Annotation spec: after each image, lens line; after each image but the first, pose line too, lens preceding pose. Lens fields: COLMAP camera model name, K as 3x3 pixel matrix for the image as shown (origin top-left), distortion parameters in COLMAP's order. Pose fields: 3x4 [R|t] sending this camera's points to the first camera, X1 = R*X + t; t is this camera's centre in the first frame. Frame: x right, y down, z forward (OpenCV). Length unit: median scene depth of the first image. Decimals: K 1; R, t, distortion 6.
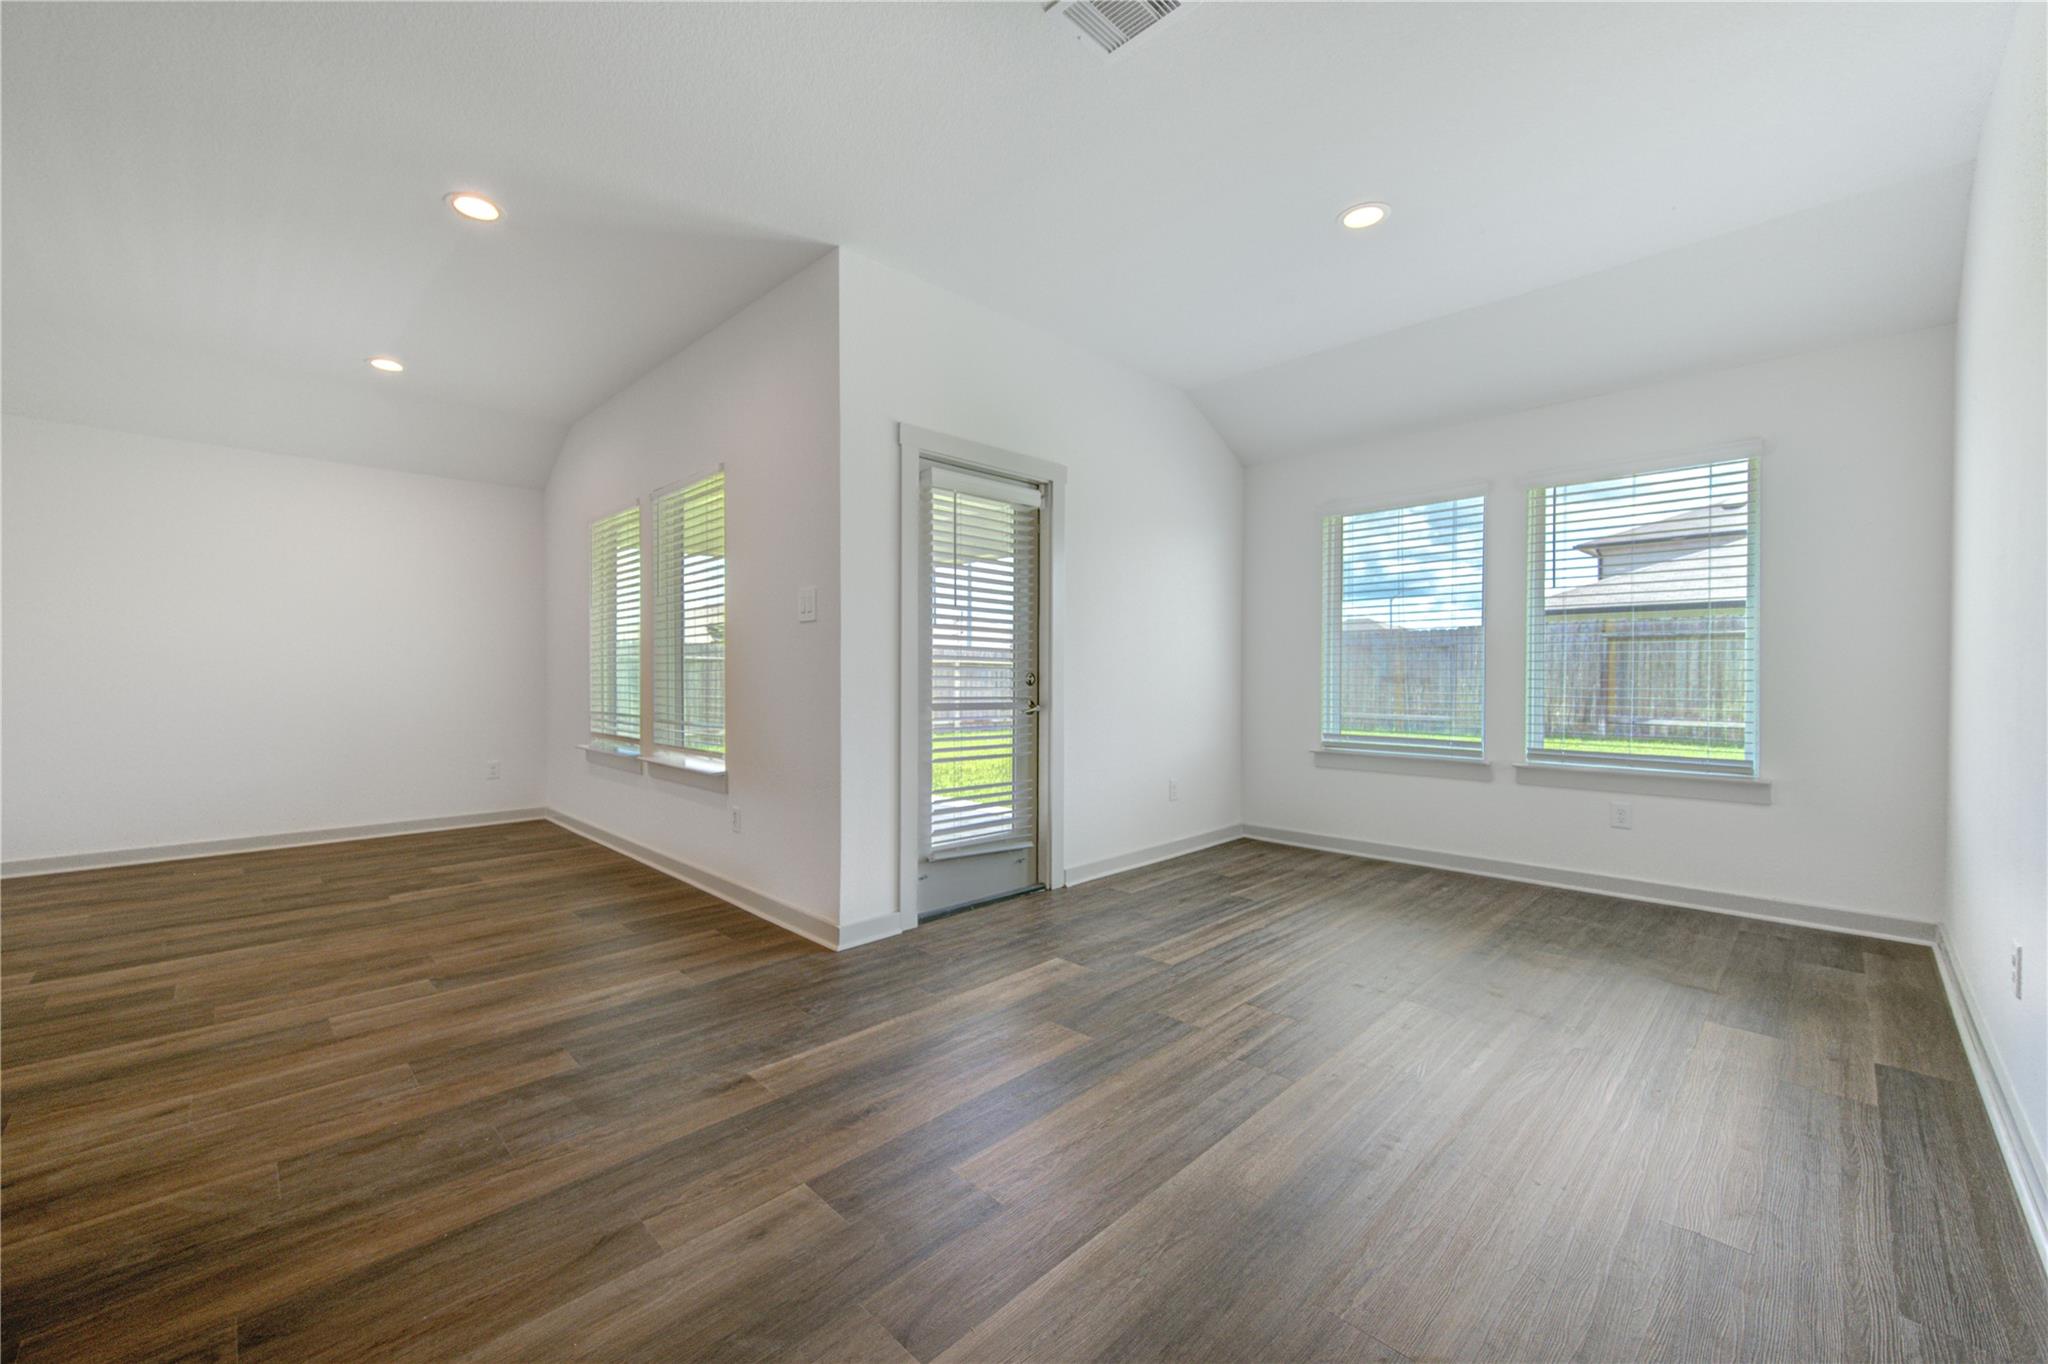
lens RADIAL K [[811.2, 0, 1019.3], [0, 811.2, 681.4], [0, 0, 1]] dist [0.013215, 0.000125]
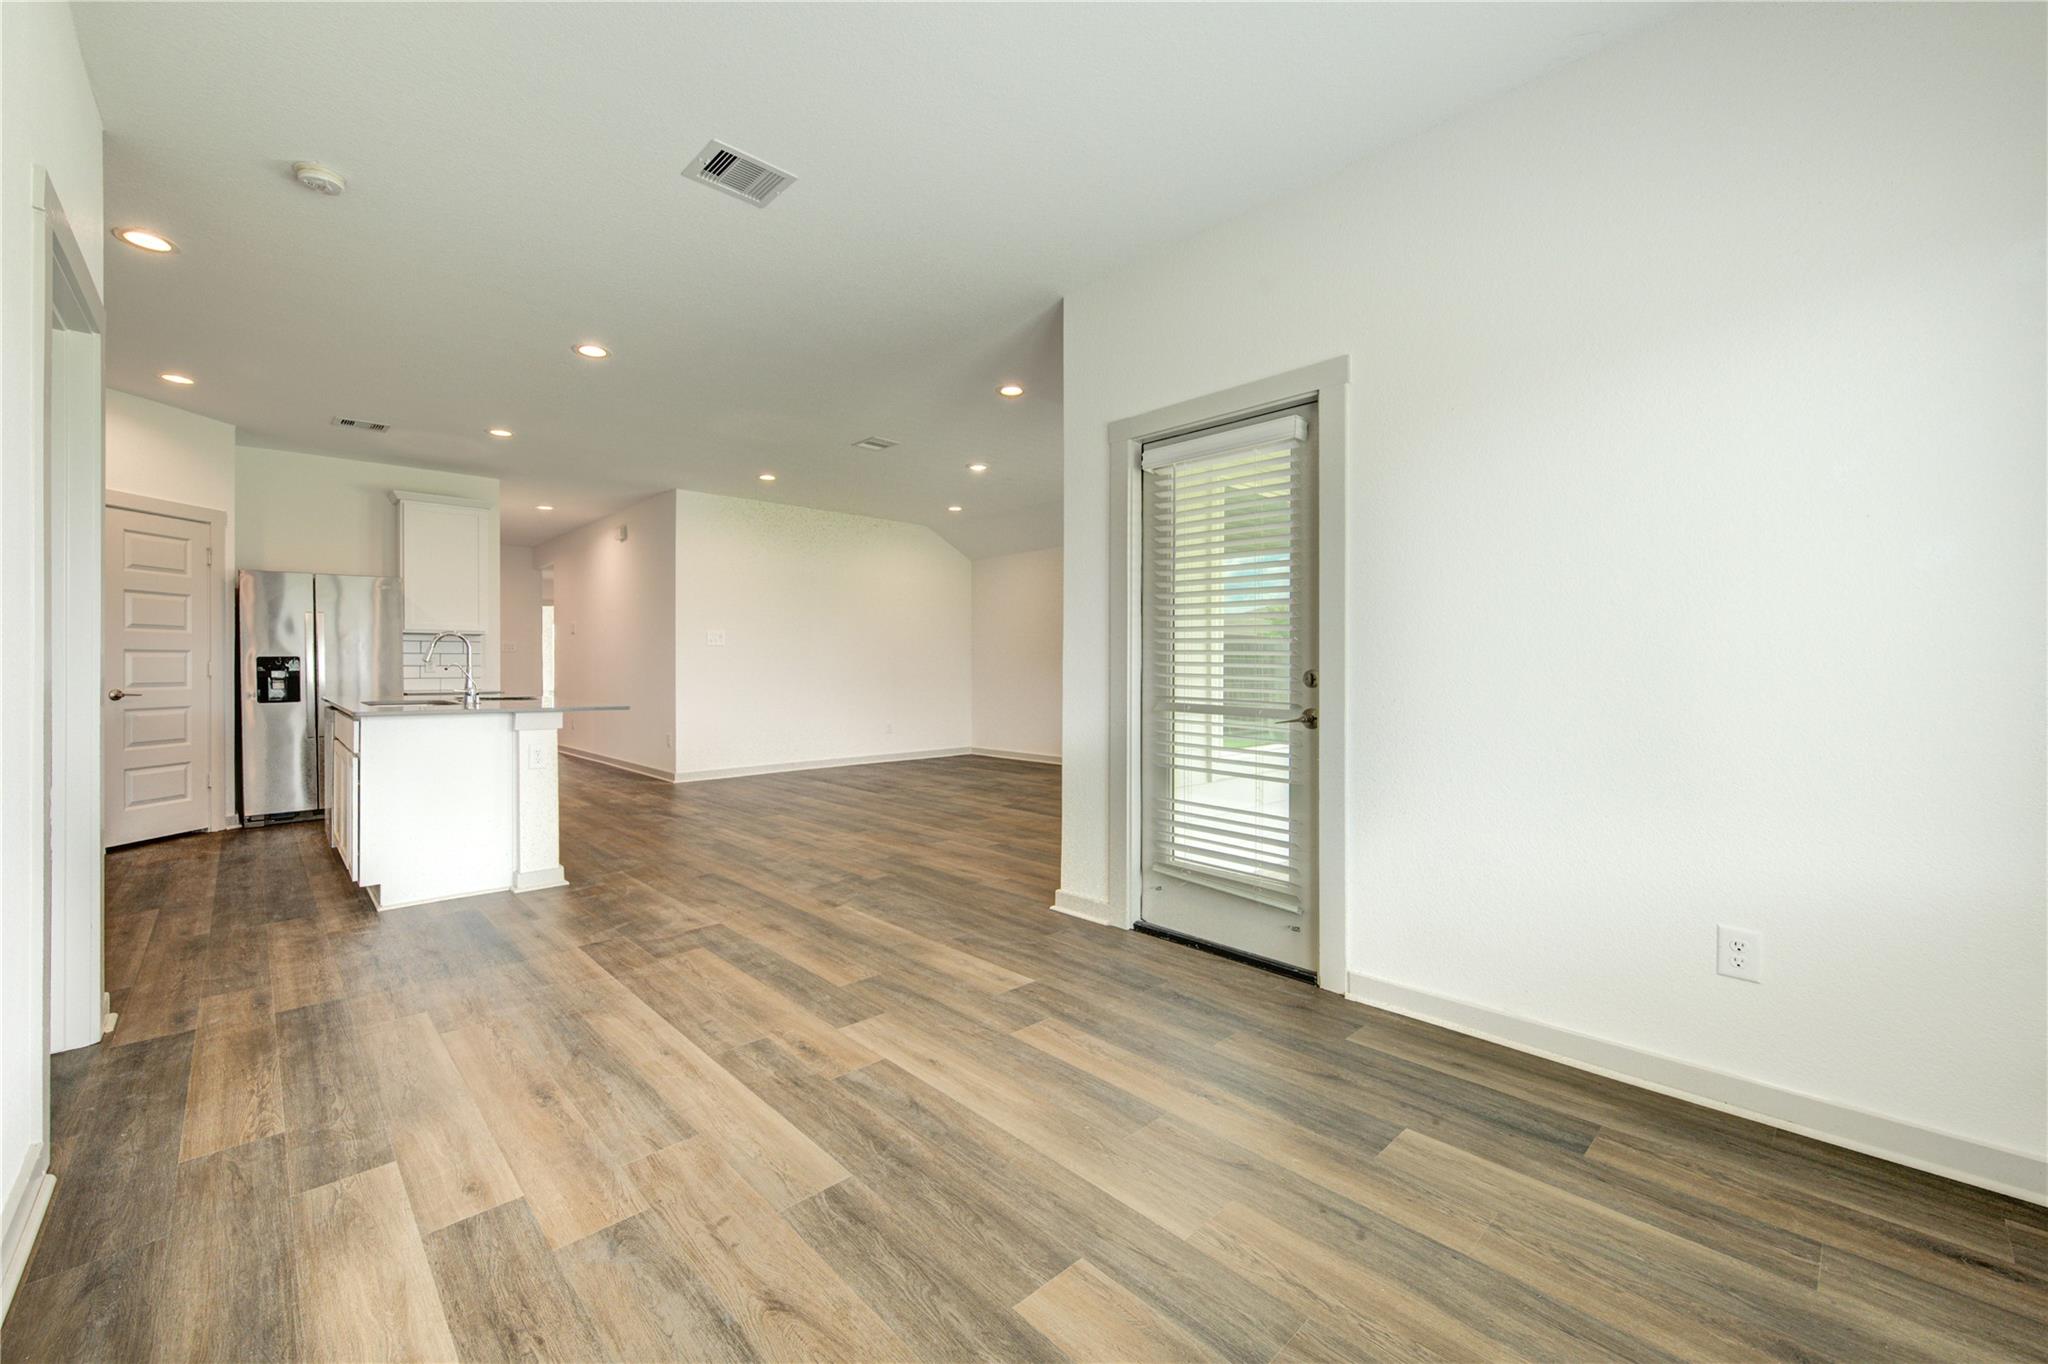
lens RADIAL K [[828.8, 0, 992.7], [0, 828.8, 674.8], [0, 0, 1]] dist [0.000493, 0.000009]
pose [[-0.048192, 0.014638, -0.998731, 0.883260], [-0.006599, 0.999866, 0.014973, -0.018447], [0.998816, 0.007312, -0.048088, 0.894265]]
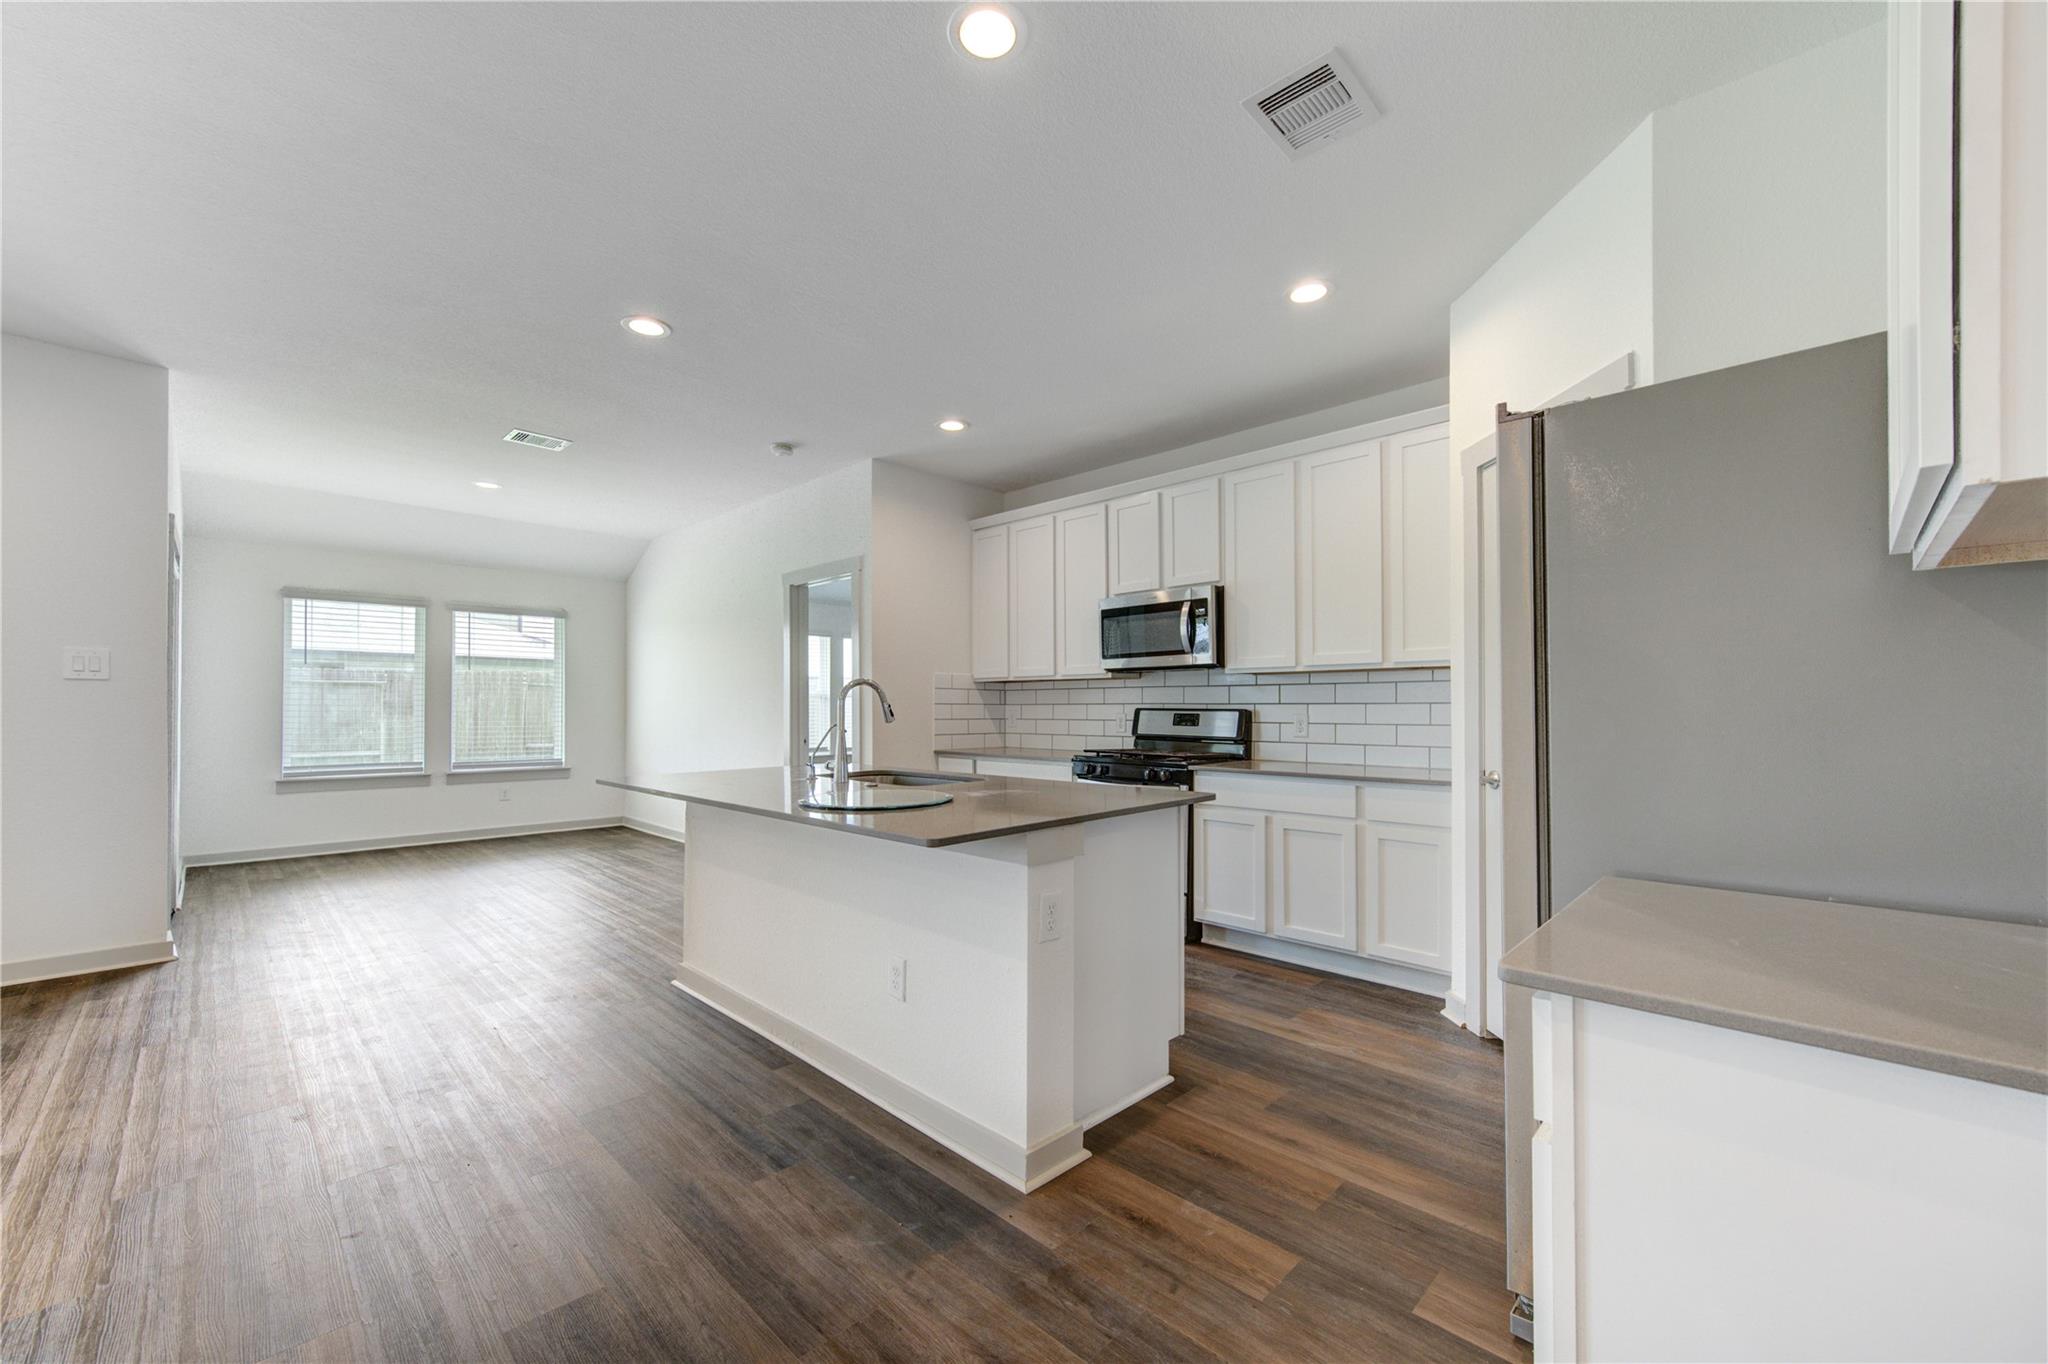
lens RADIAL K [[800.6, 0, 1029.2], [0, 800.6, 703.5], [0, 0, 1]] dist [0.002860, -0.000140]
pose [[-0.011779, 0.007613, 0.999902, -1.318720], [0.006480, 0.999951, -0.007537, -0.026595], [-0.999910, 0.006391, -0.011828, -0.223625]]
